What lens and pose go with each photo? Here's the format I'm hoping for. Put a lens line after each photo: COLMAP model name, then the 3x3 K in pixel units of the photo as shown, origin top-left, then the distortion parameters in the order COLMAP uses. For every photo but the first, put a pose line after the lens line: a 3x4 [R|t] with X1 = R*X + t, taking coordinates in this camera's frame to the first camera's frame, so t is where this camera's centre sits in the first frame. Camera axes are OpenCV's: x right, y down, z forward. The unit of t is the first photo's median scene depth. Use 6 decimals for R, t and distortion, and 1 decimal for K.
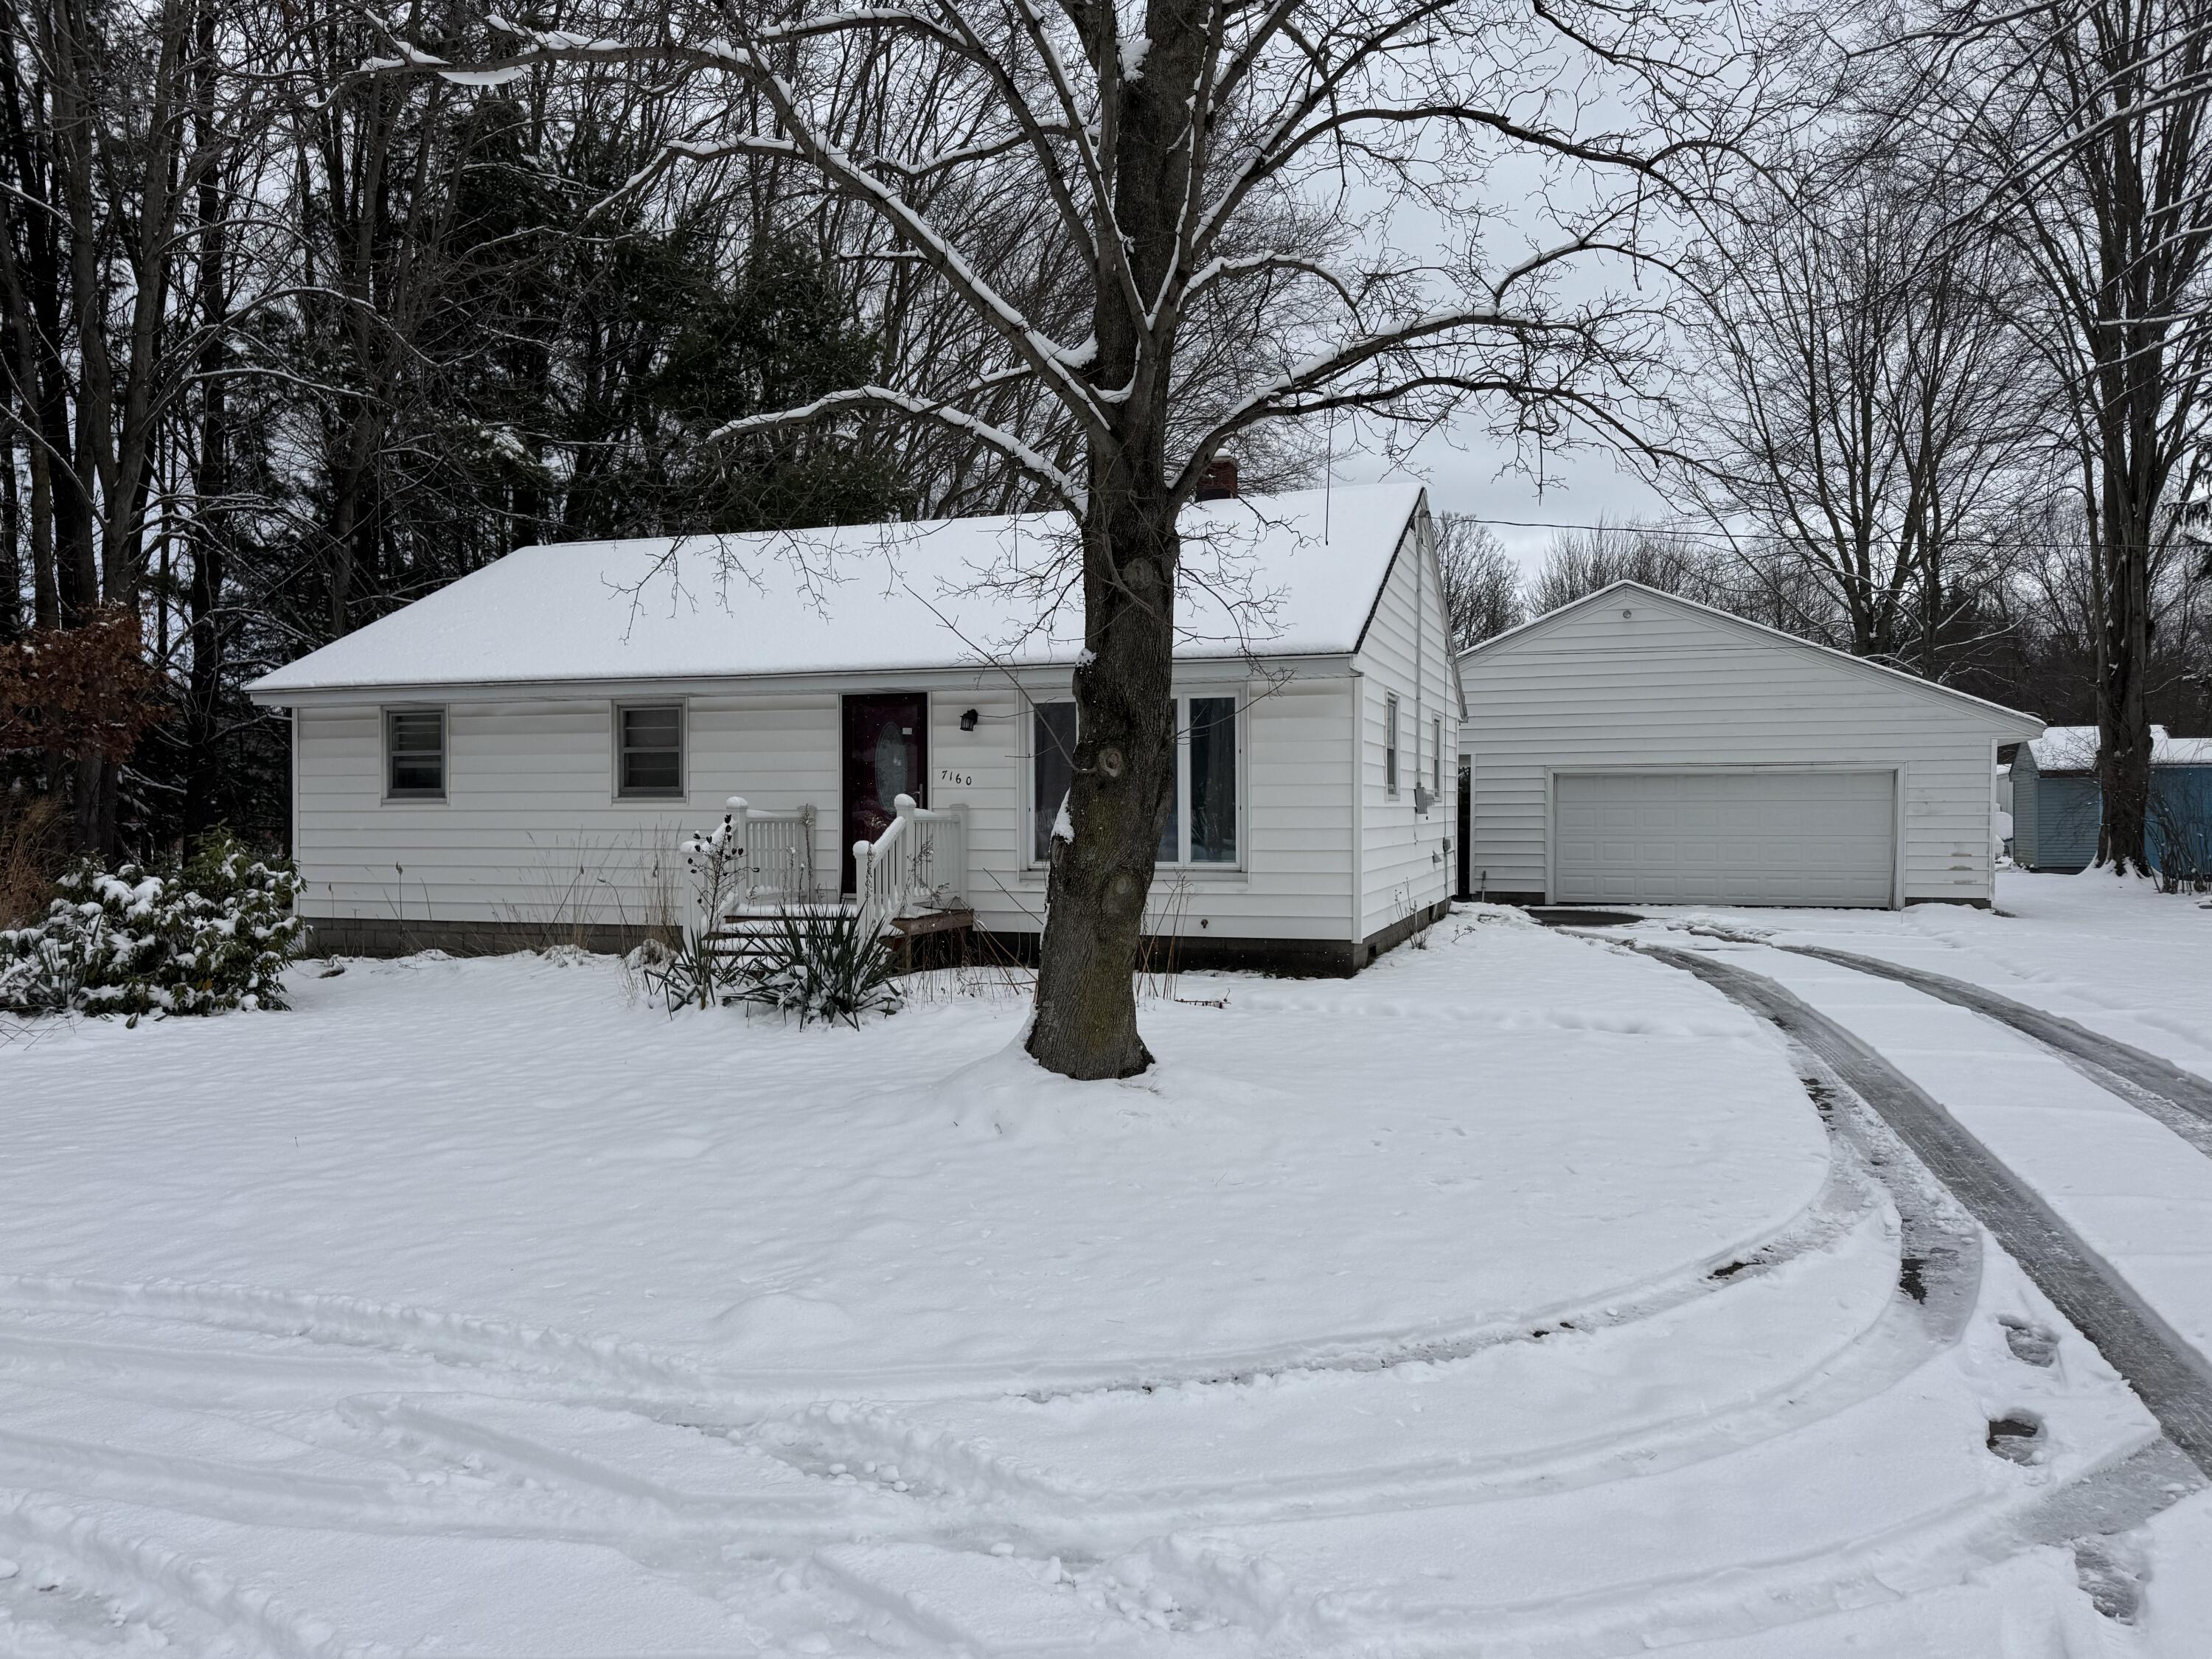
lens RADIAL K [[1545.4, 0, 1106.0], [0, 1545.4, 829.5], [0, 0, 1]] dist [0.074174, -0.091710]
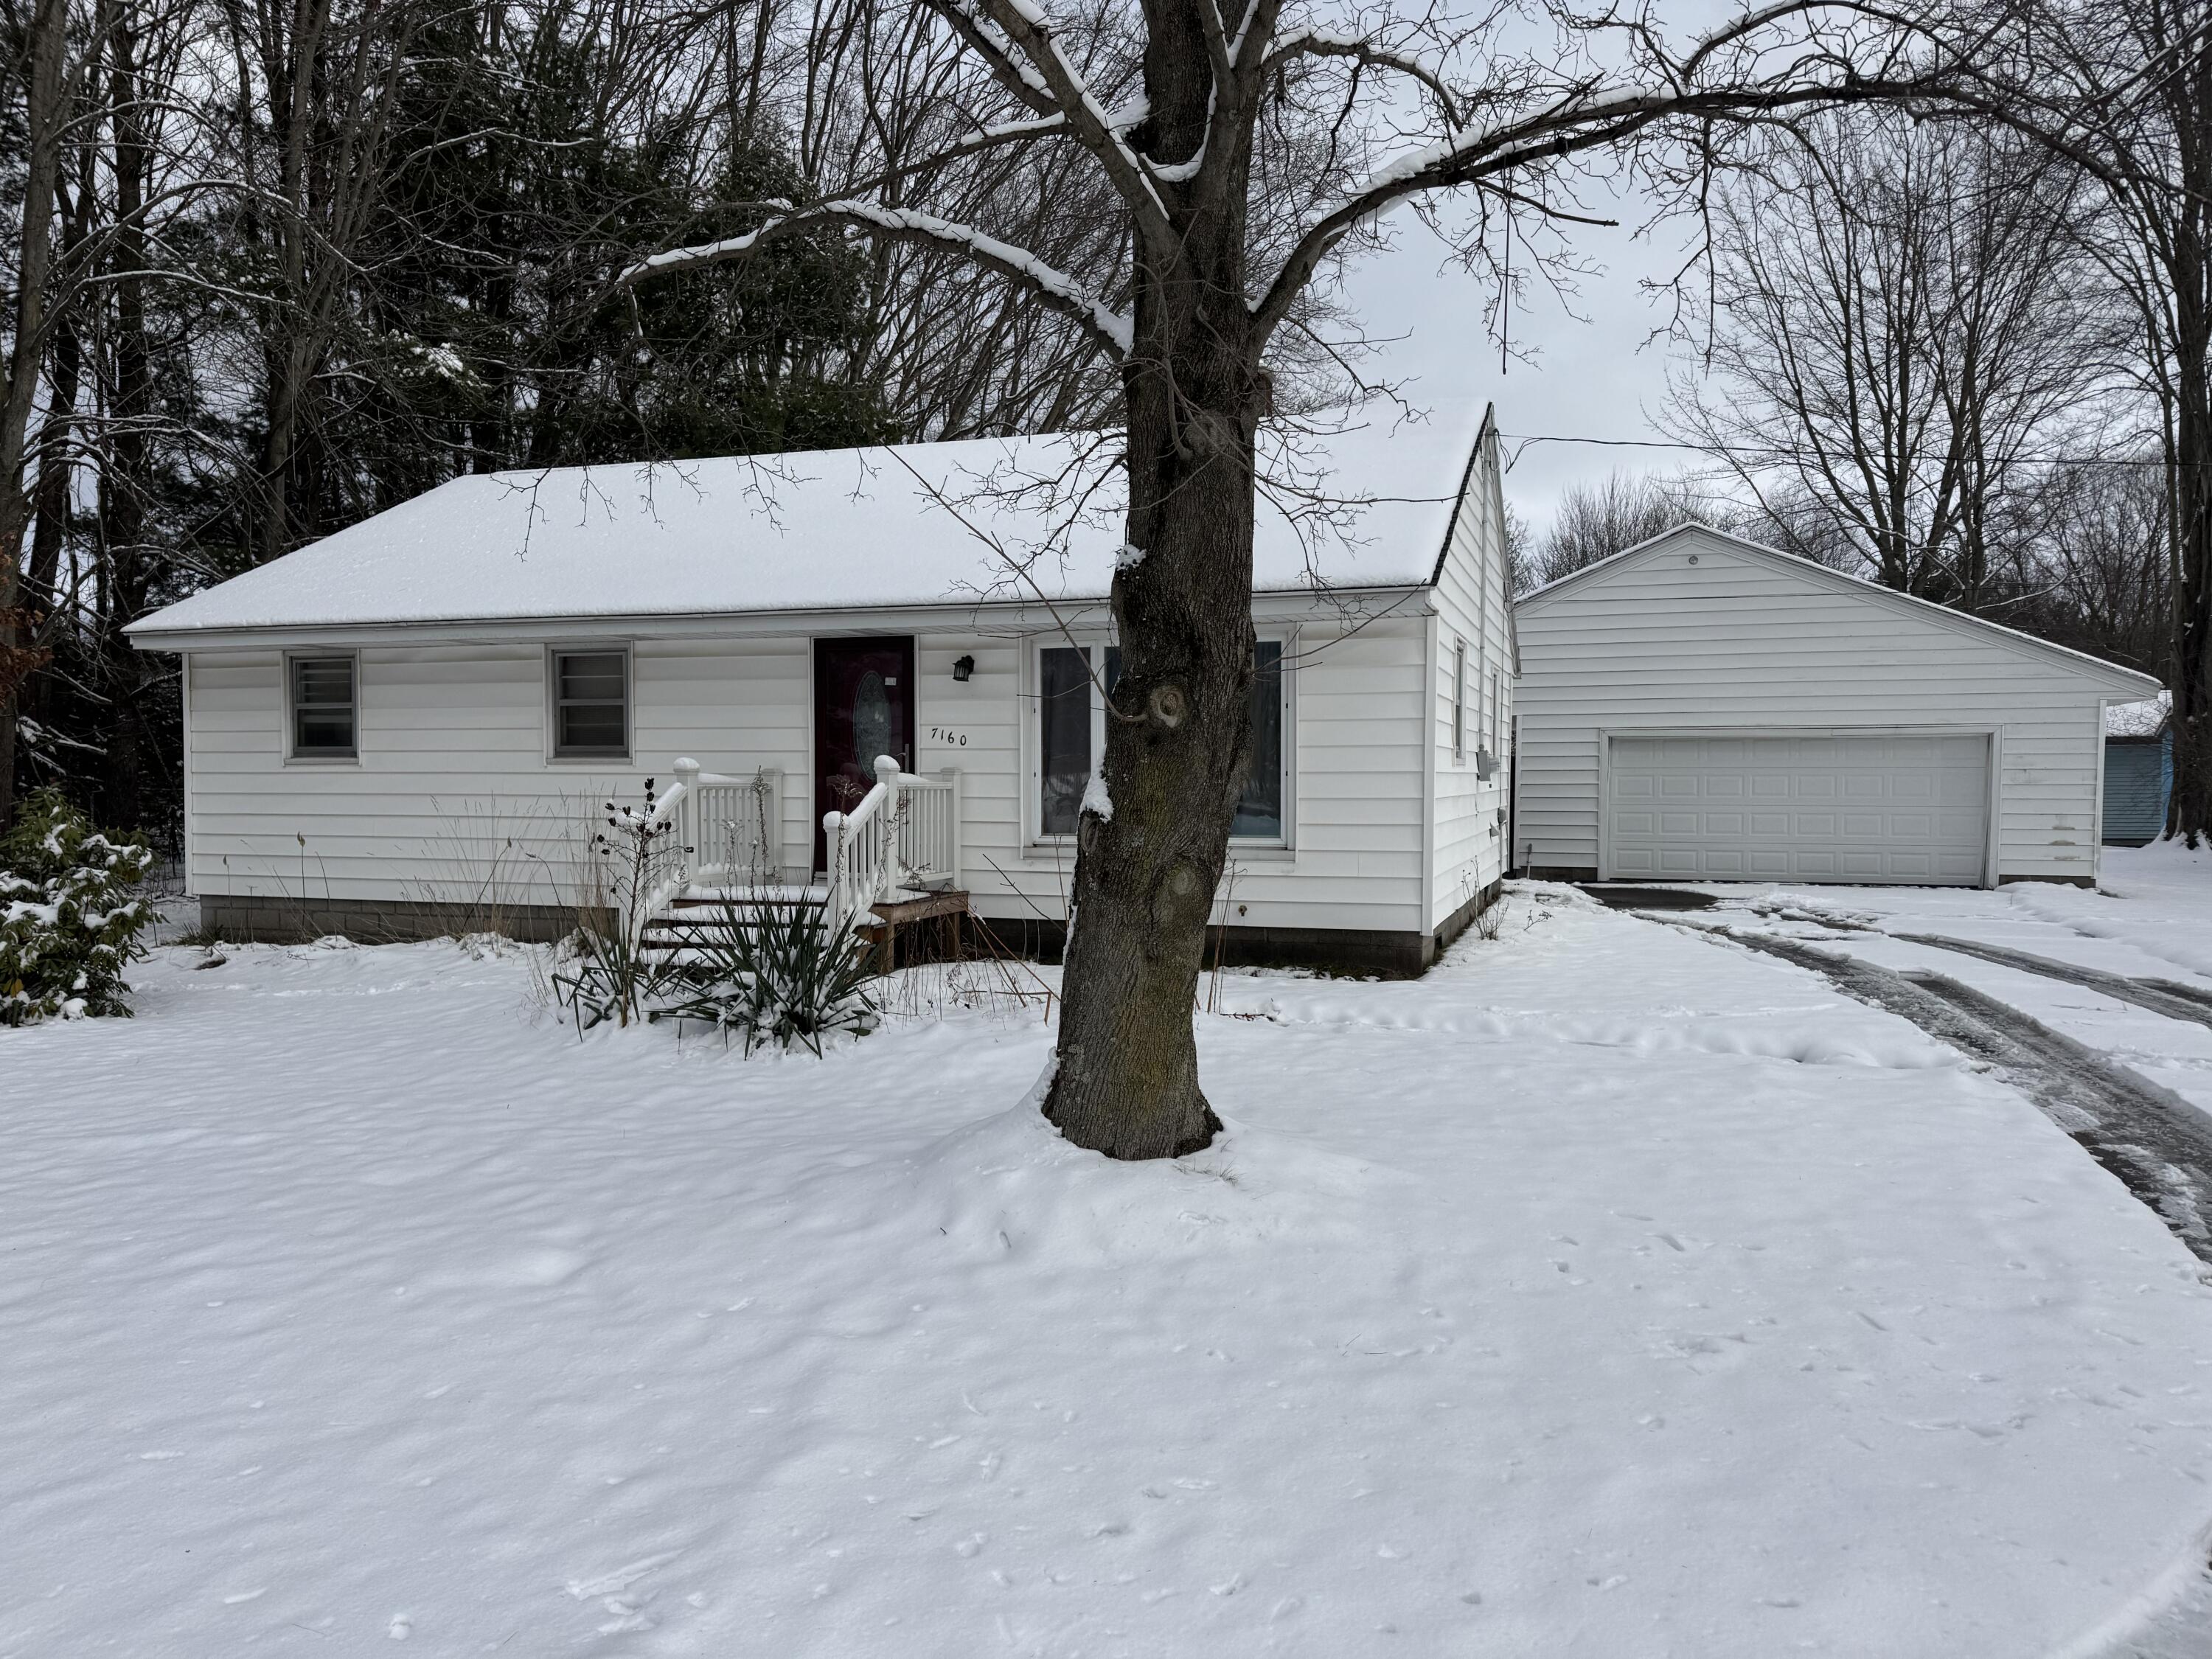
lens RADIAL K [[1535.6, 0, 1092.0], [0, 1535.6, 838.5], [0, 0, 1]] dist [0.076525, -0.086843]
pose [[0.999981, 0.004105, -0.004509, -0.014332], [-0.003977, 0.999594, 0.028219, -0.001699], [0.004623, -0.028200, 0.999592, 0.160638]]
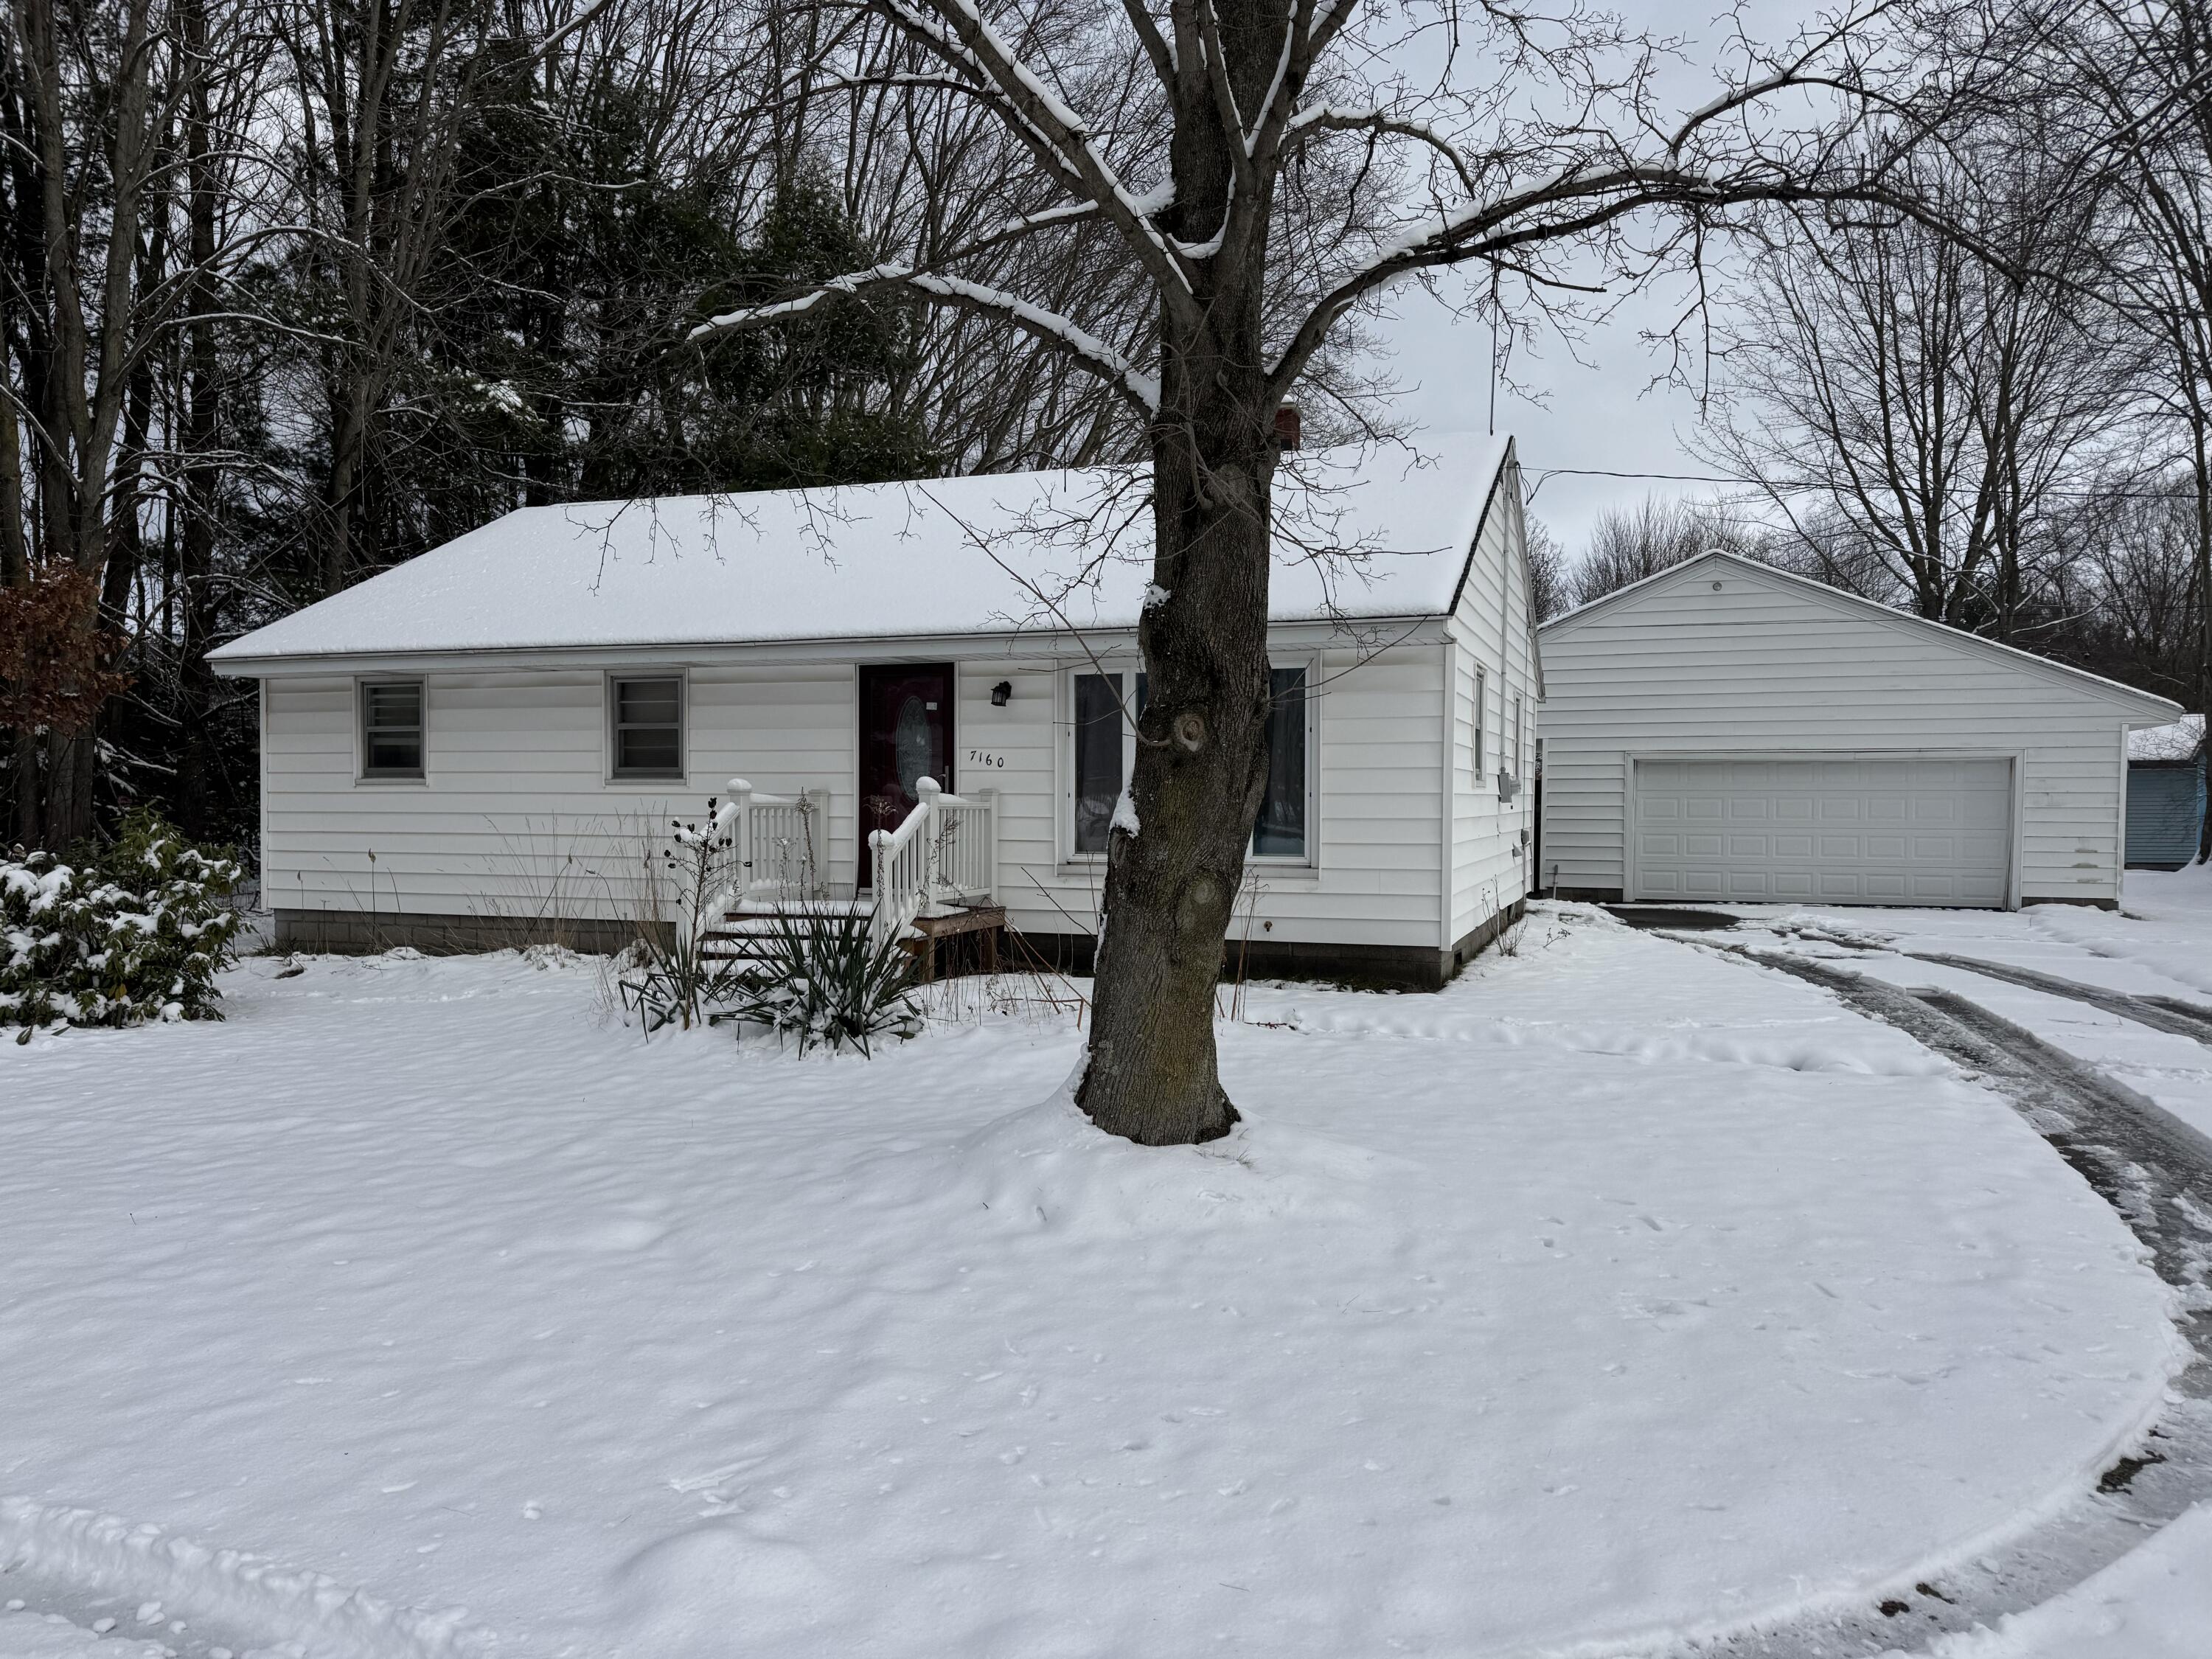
lens RADIAL K [[1535.6, 0, 1092.0], [0, 1535.6, 838.5], [0, 0, 1]] dist [0.076525, -0.086843]
pose [[0.999616, 0.006739, -0.026873, -0.012831], [-0.006356, 0.999877, 0.014324, -0.000745], [0.026967, -0.014148, 0.999536, 0.123651]]
